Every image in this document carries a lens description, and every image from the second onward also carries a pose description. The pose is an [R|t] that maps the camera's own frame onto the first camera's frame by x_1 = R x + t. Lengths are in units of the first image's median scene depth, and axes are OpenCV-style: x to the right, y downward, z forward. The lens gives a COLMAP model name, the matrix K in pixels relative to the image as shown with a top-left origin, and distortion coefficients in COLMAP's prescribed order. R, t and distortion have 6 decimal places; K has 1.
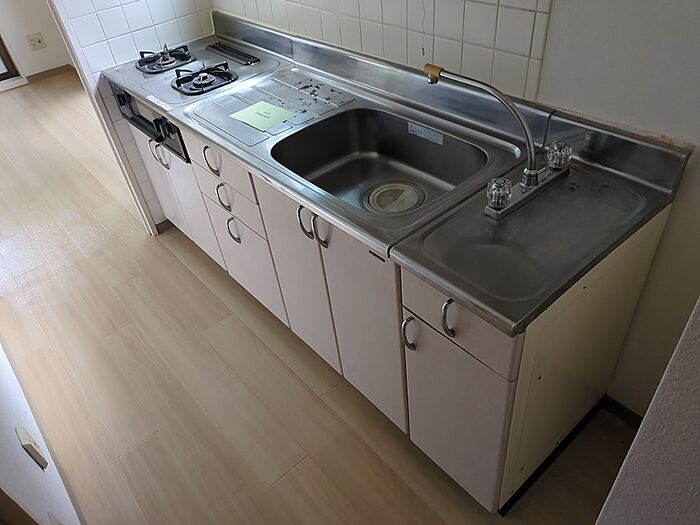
lens RADIAL K [[518.1, 0, 370.1], [0, 518.1, 266.2], [0, 0, 1]] dist [-0.001099, -0.006772]
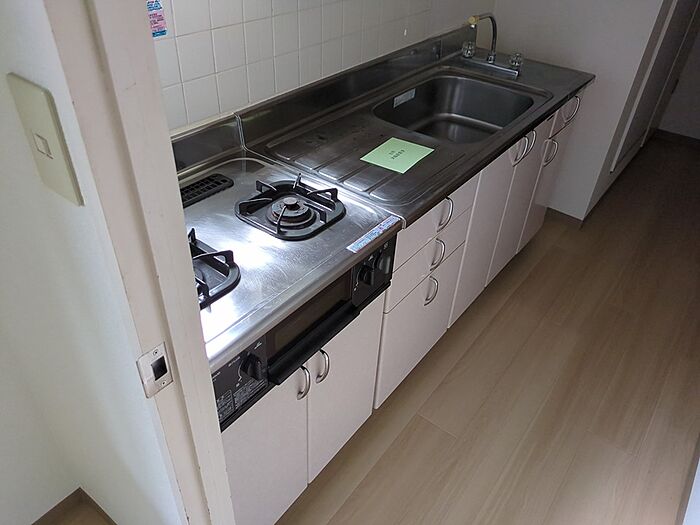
lens RADIAL K [[535.9, 0, 339.5], [0, 535.9, 251.6], [0, 0, 1]] dist [0.010171, -0.004446]
pose [[-0.179224, -0.514476, 0.838566, -1.052793], [0.620600, 0.602258, 0.502136, -0.718229], [-0.763370, 0.610409, 0.211345, 0.986820]]
